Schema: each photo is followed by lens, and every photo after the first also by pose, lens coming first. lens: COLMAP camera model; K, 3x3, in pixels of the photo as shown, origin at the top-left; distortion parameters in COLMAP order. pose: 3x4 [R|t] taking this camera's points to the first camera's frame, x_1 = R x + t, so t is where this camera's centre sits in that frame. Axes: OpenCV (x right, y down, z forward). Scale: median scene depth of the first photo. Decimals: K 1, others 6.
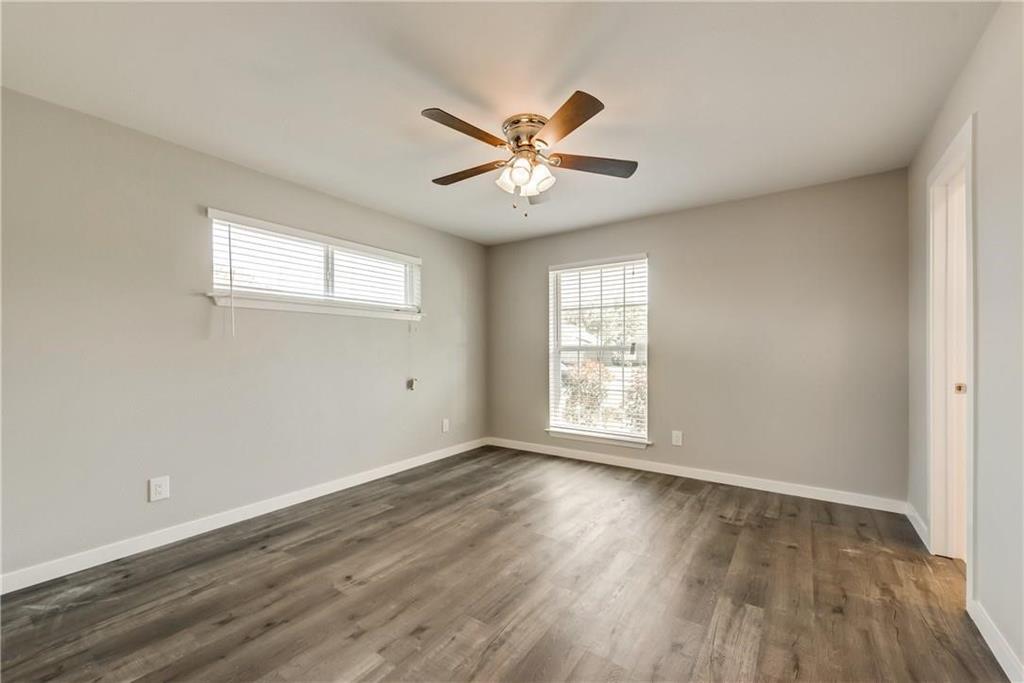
lens RADIAL K [[402.7, 0, 519.2], [0, 402.7, 341.1], [0, 0, 1]] dist [0.015890, -0.000056]
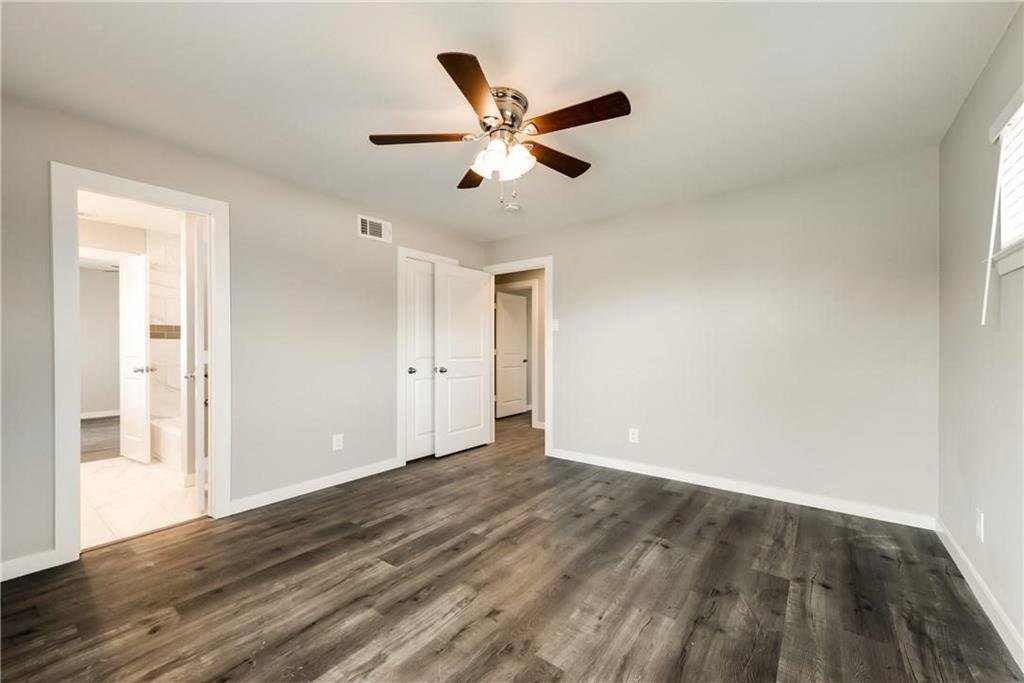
lens RADIAL K [[402.7, 0, 519.2], [0, 402.7, 341.1], [0, 0, 1]] dist [0.015890, -0.000056]
pose [[-0.999133, 0.004261, 0.041416, -0.062178], [0.002677, 0.999266, -0.038216, 0.055281], [-0.041549, -0.038072, -0.998411, 2.029108]]
